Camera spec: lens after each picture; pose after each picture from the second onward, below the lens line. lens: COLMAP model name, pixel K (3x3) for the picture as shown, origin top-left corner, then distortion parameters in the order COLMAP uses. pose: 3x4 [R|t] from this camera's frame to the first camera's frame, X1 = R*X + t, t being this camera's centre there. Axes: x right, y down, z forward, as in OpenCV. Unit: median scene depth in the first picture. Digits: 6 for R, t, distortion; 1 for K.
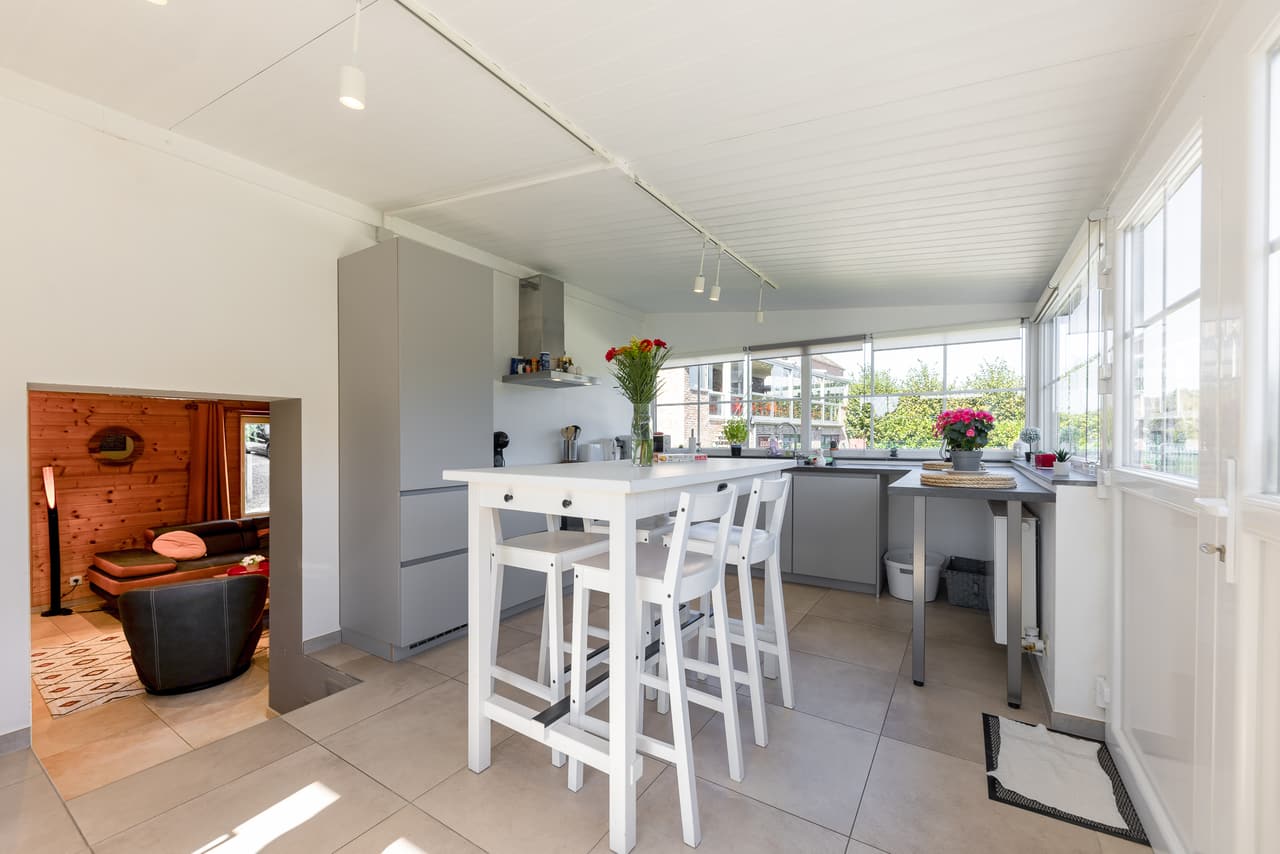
lens RADIAL K [[512.9, 0, 637.9], [0, 512.9, 436.1], [0, 0, 1]] dist [0.000951, -0.001430]
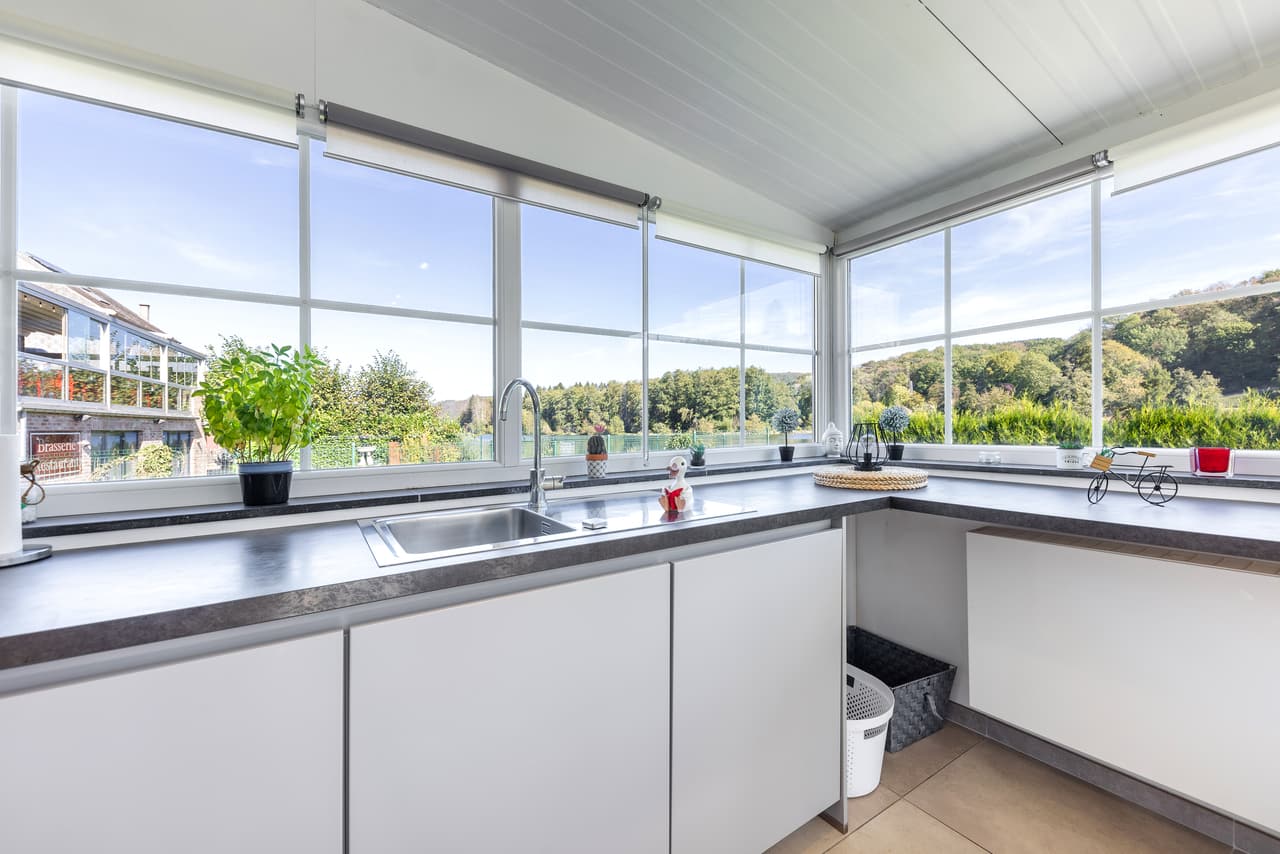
lens RADIAL K [[512.9, 0, 636.7], [0, 512.9, 436.6], [0, 0, 1]] dist [0.000951, -0.001430]
pose [[0.421463, -0.021200, 0.906598, 0.007419], [0.011691, 0.999771, 0.017944, 0.000400], [-0.906770, 0.003036, 0.421614, 0.153646]]
